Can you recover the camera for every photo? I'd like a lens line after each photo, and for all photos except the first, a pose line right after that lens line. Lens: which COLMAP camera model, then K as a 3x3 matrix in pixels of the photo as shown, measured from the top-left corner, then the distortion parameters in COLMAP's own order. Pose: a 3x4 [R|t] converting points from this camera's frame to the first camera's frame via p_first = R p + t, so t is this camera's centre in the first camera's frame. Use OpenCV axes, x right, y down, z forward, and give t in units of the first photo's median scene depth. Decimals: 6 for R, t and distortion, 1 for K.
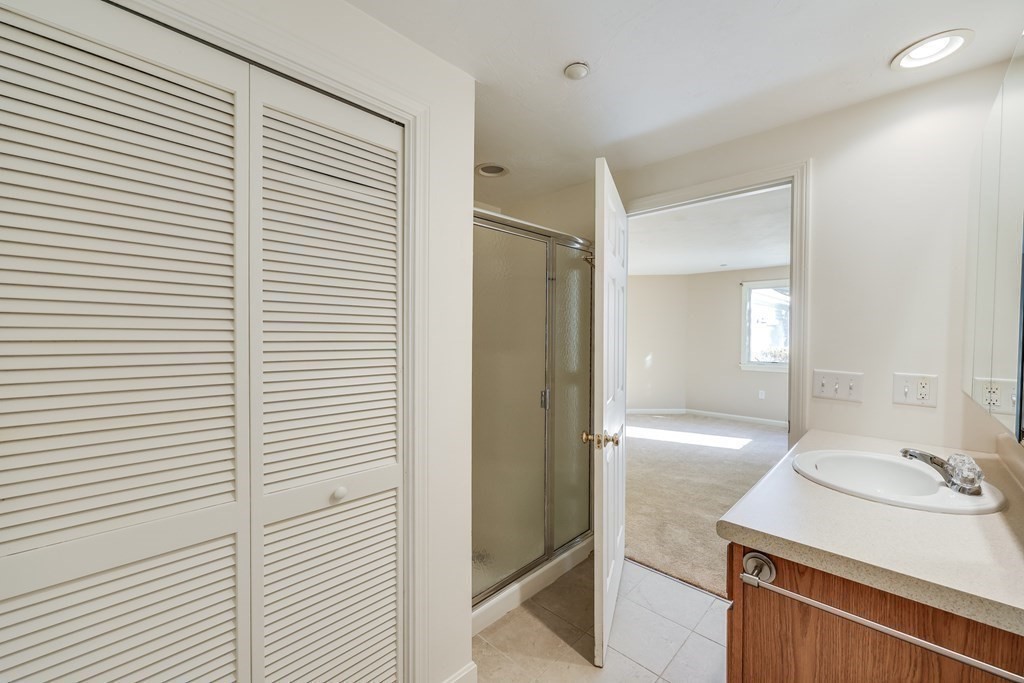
lens RADIAL K [[409.6, 0, 512.0], [0, 409.6, 341.5], [0, 0, 1]] dist [0.000310, 0.000175]
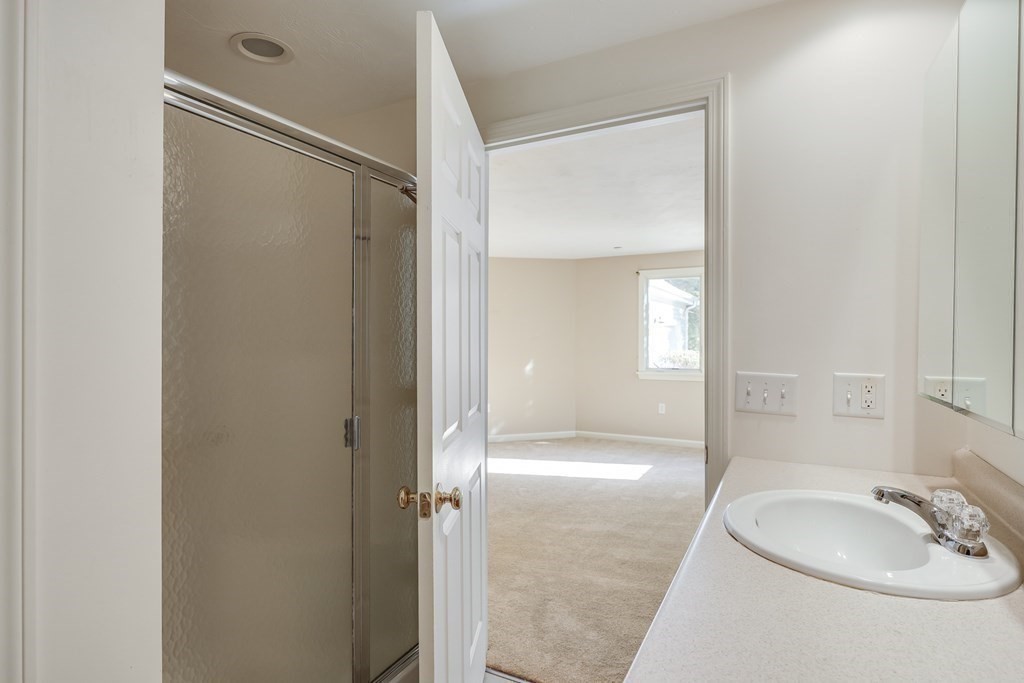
lens RADIAL K [[524.7, 0, 512.0], [0, 524.7, 341.5], [0, 0, 1]] dist [0.000239, 0.000044]
pose [[0.961666, -0.004698, 0.274183, 0.178772], [0.008842, 0.999865, -0.013880, 0.038665], [-0.274081, 0.015772, 0.961577, 0.360740]]
